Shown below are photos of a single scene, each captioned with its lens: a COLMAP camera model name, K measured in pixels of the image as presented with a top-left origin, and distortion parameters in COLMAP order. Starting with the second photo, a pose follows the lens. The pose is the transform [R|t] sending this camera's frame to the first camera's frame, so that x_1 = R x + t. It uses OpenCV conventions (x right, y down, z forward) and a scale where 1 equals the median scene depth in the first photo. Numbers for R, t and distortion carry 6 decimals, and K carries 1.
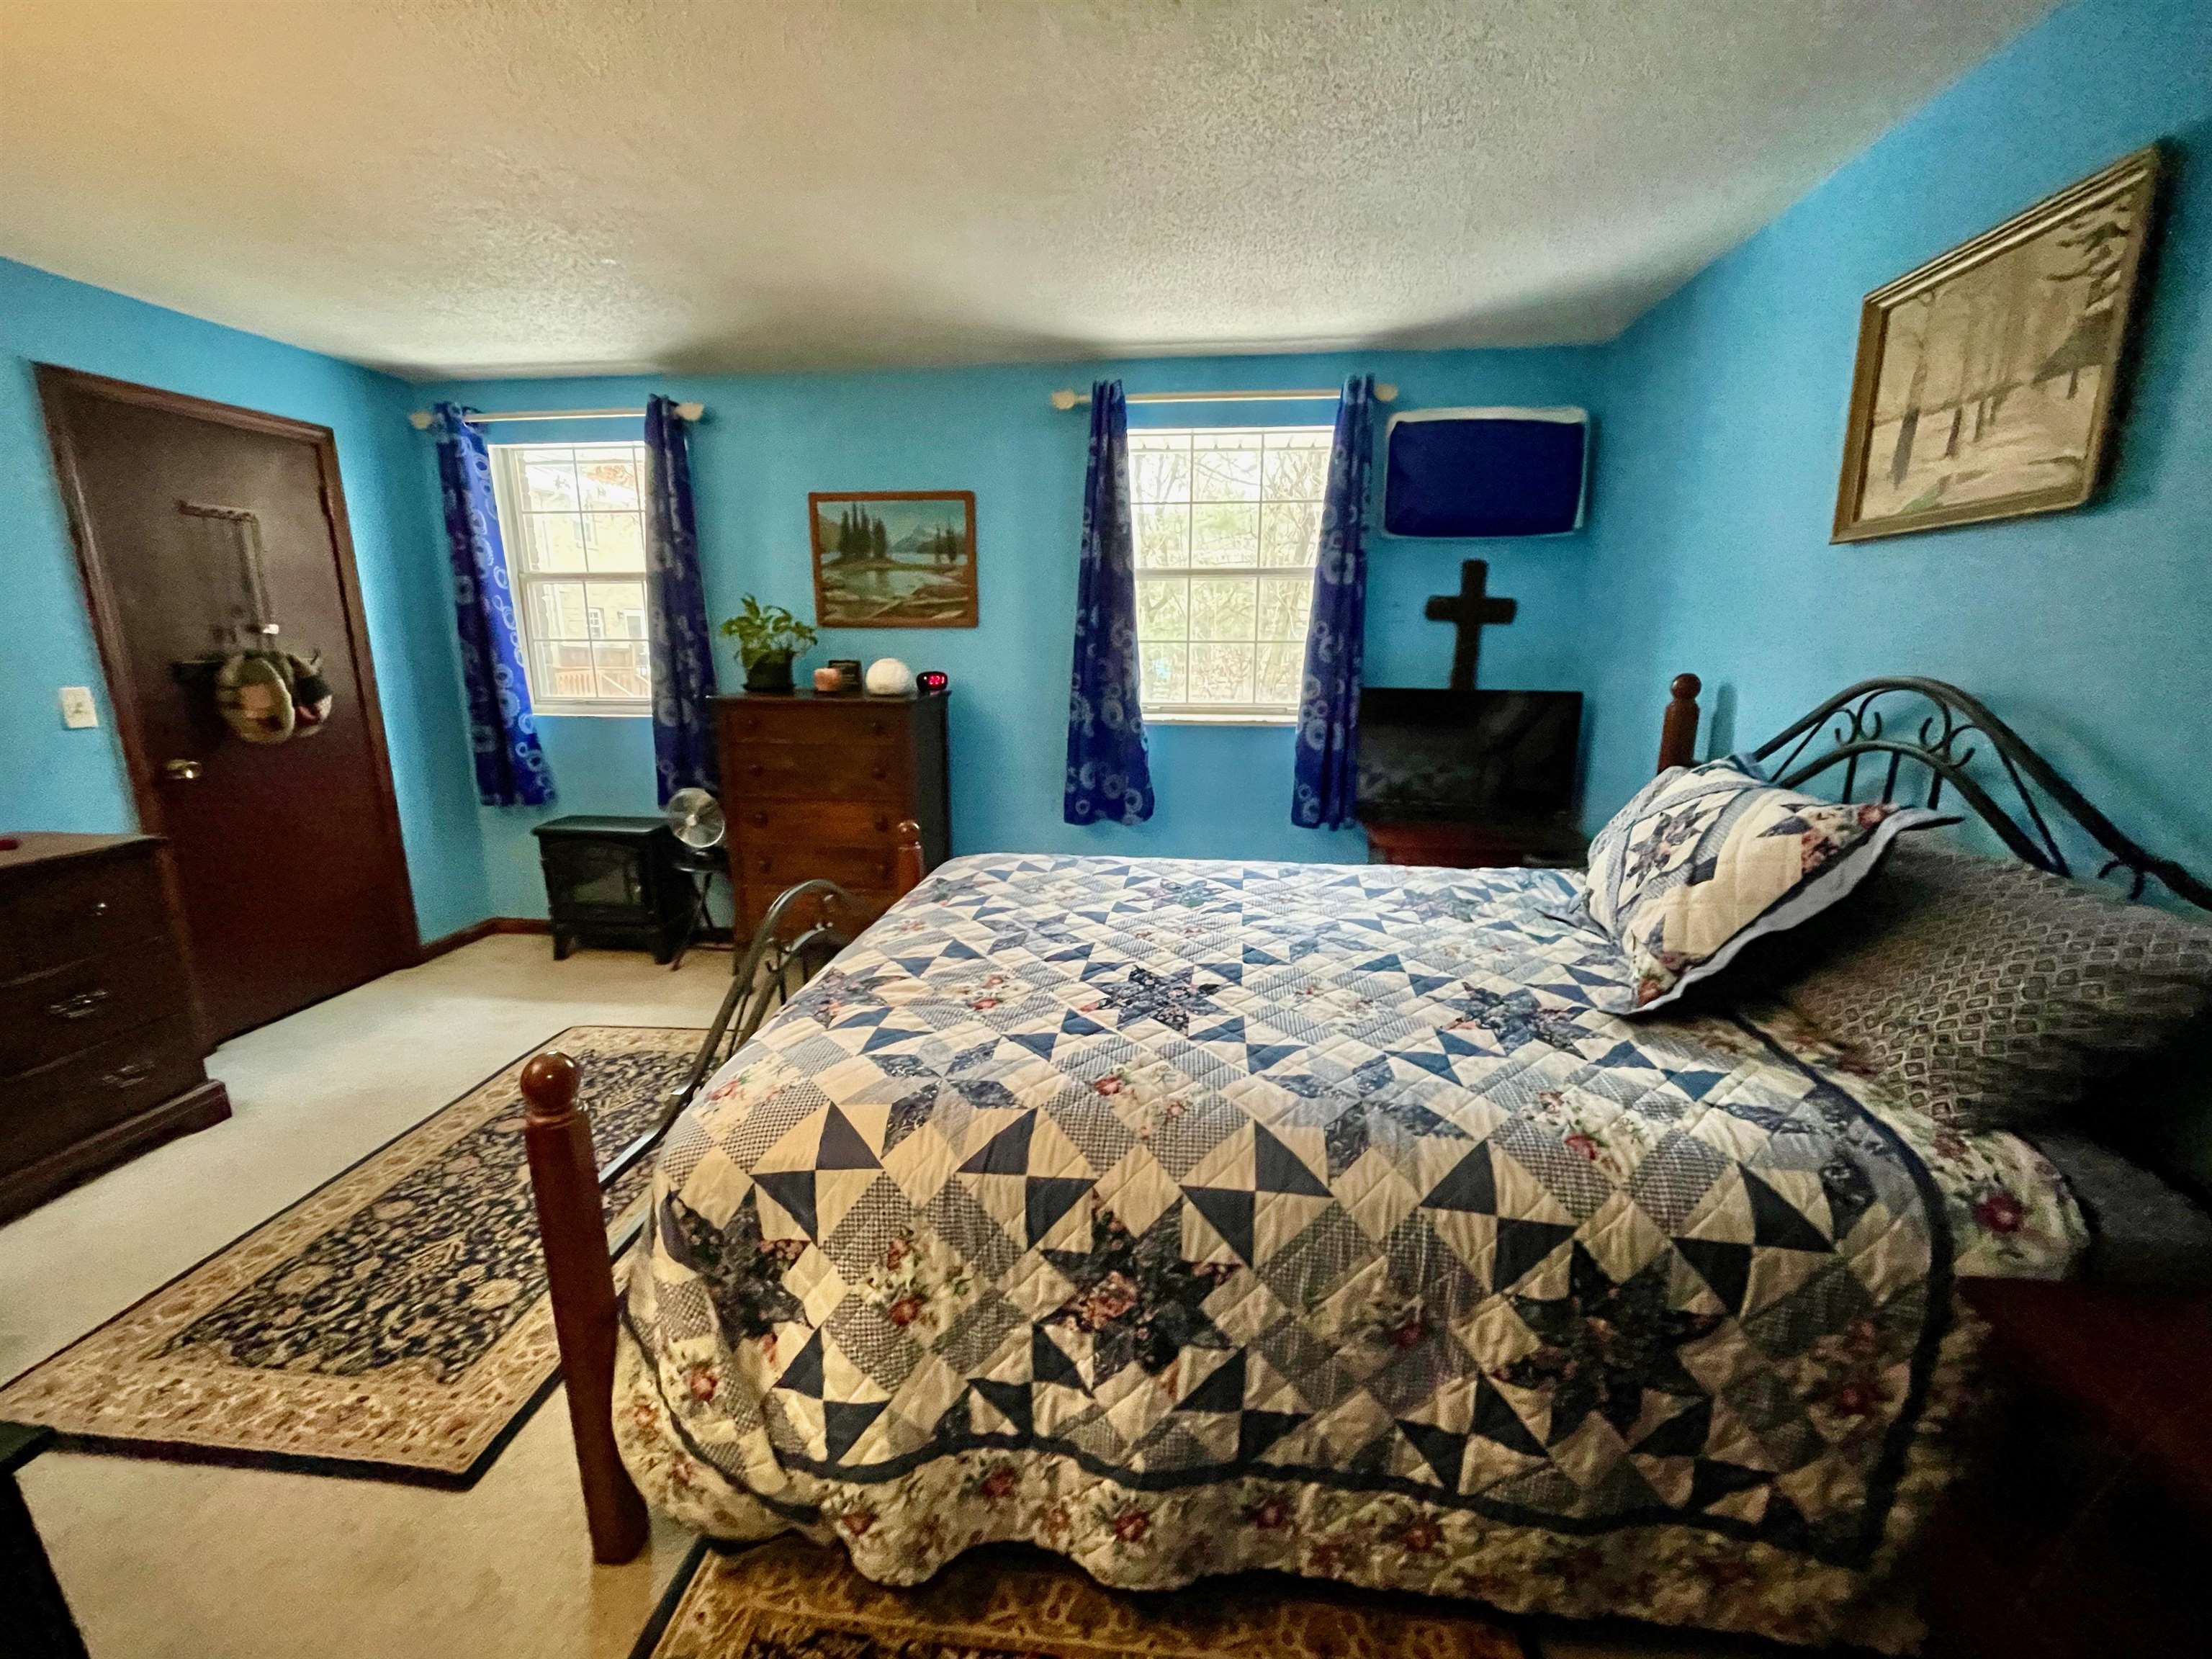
lens RADIAL K [[888.5, 0, 1116.6], [0, 888.5, 829.7], [0, 0, 1]] dist [-0.003801, -0.000470]
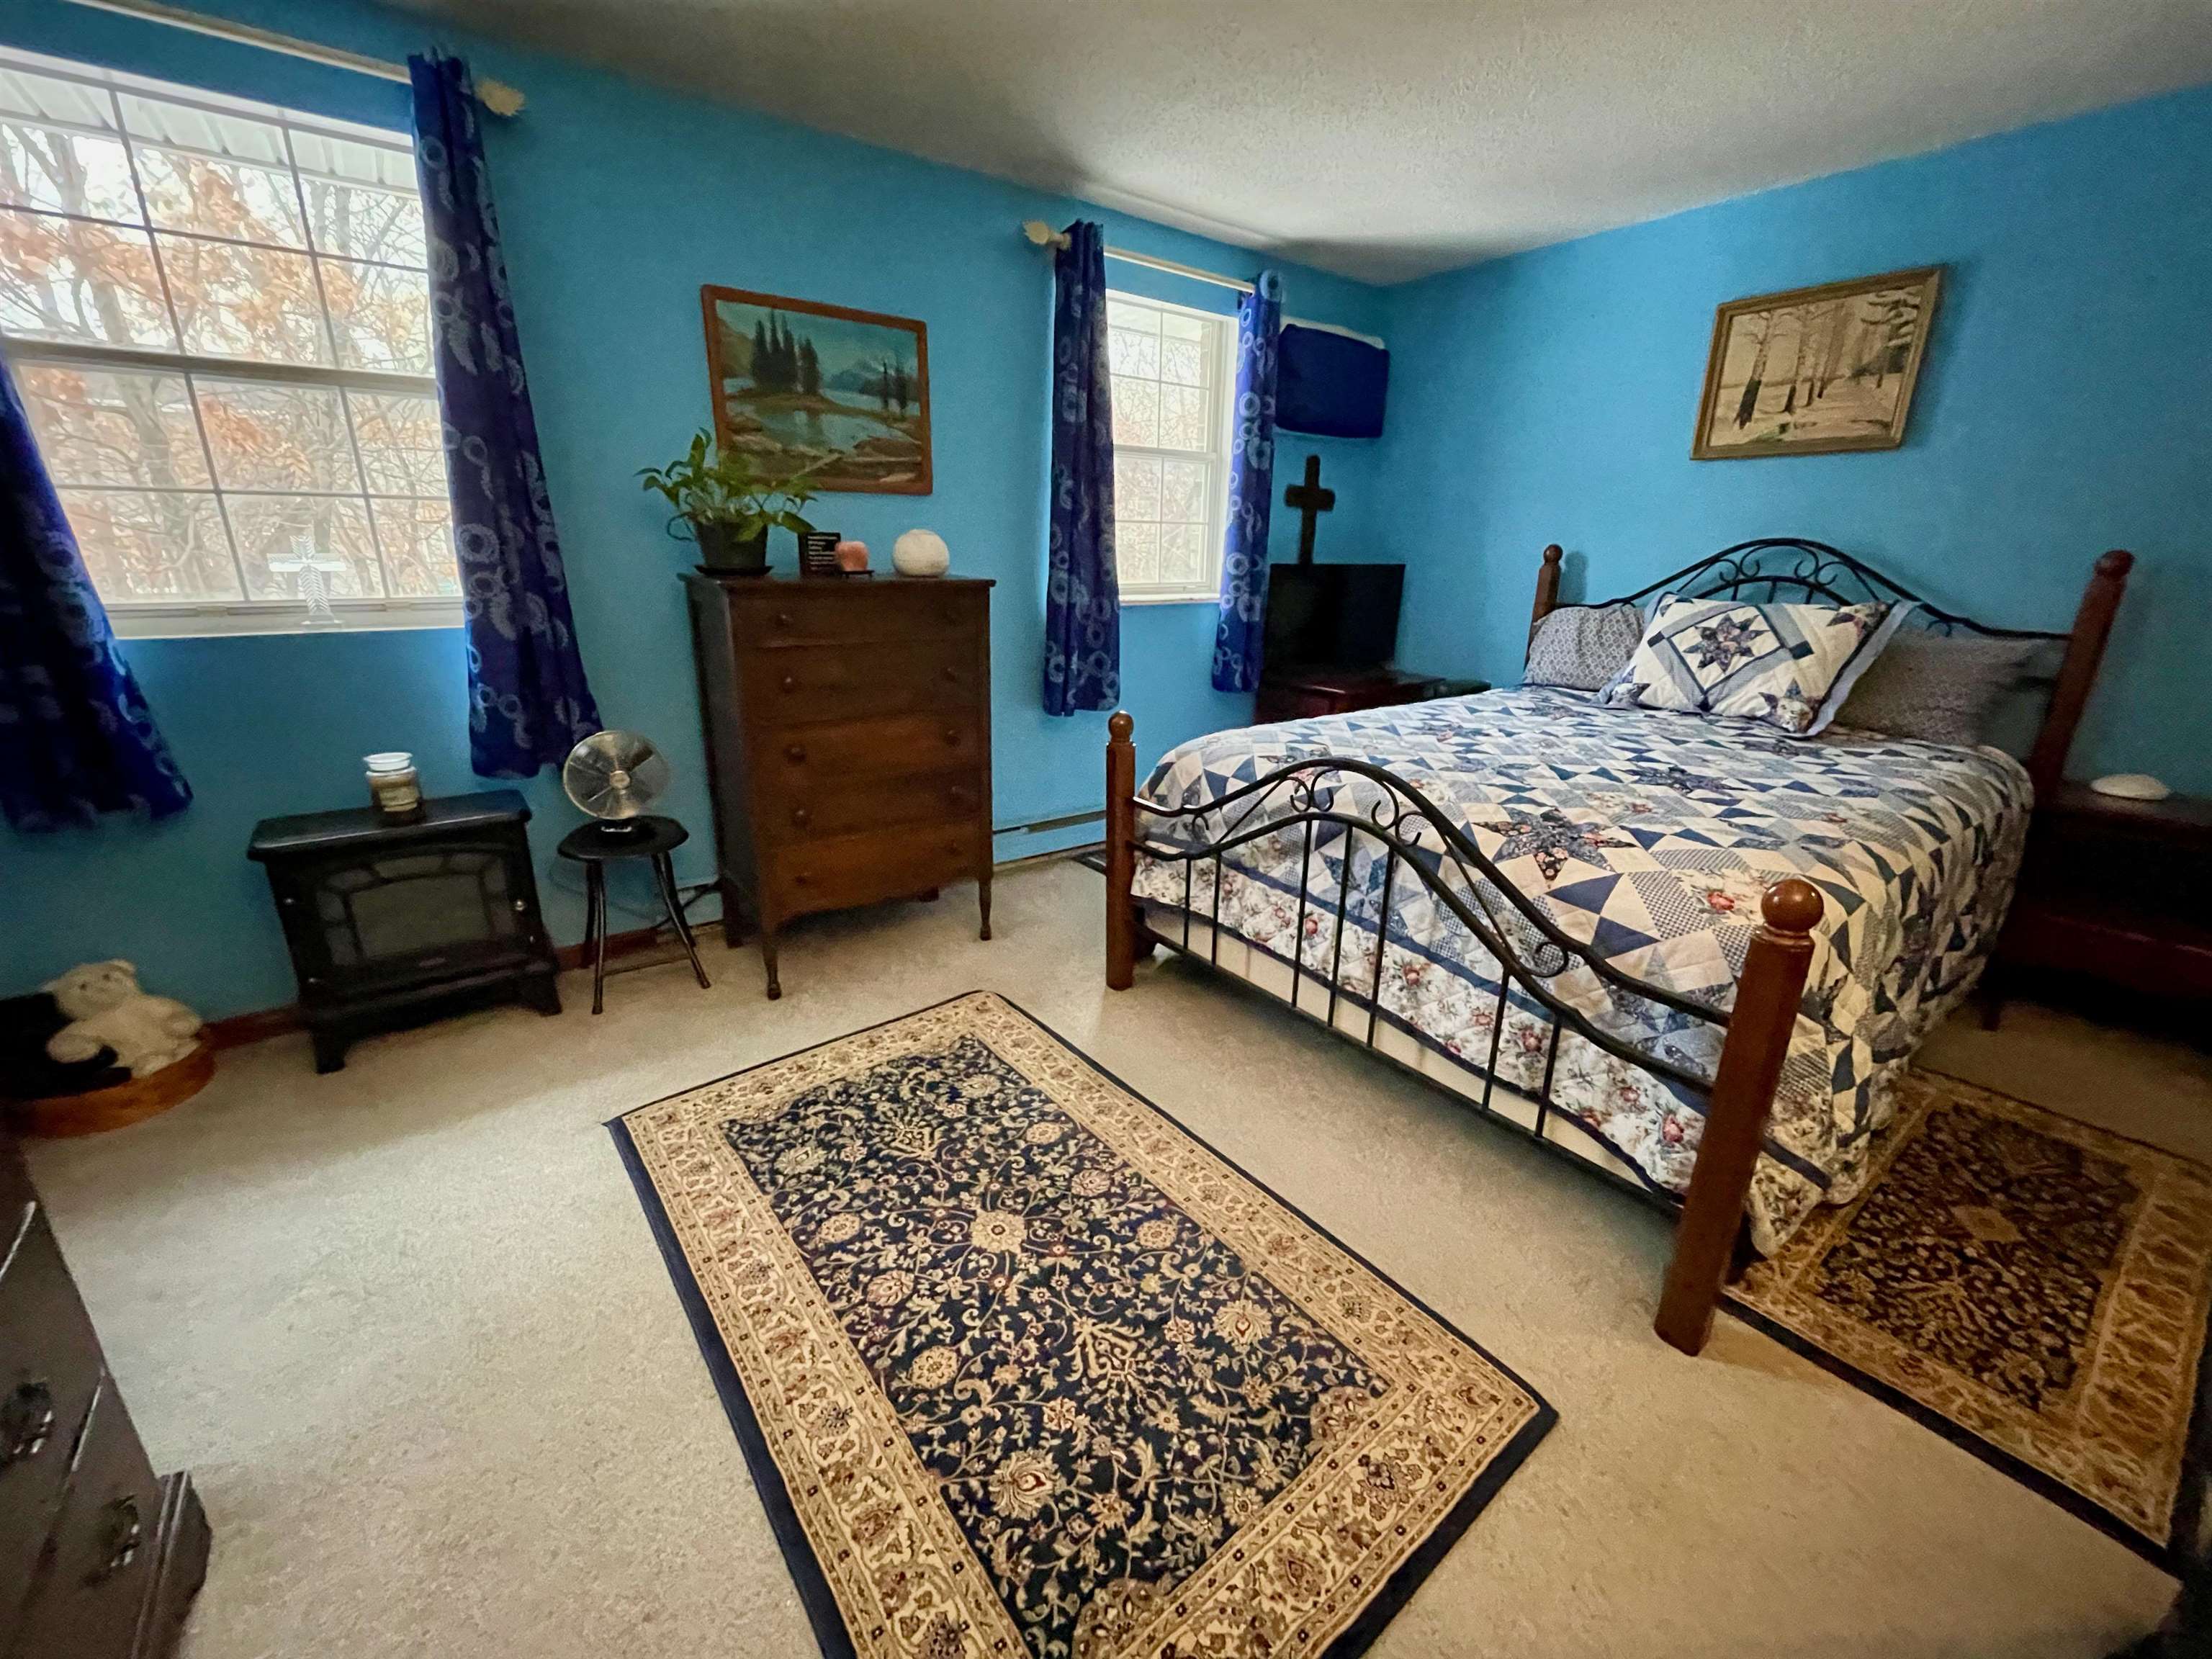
lens RADIAL K [[888.5, 0, 1109.3], [0, 888.5, 827.4], [0, 0, 1]] dist [-0.003801, -0.000470]
pose [[0.728095, -0.200428, 0.655520, -0.689061], [0.136443, 0.979538, 0.147949, -0.024545], [-0.671760, -0.018280, 0.740543, 0.282780]]
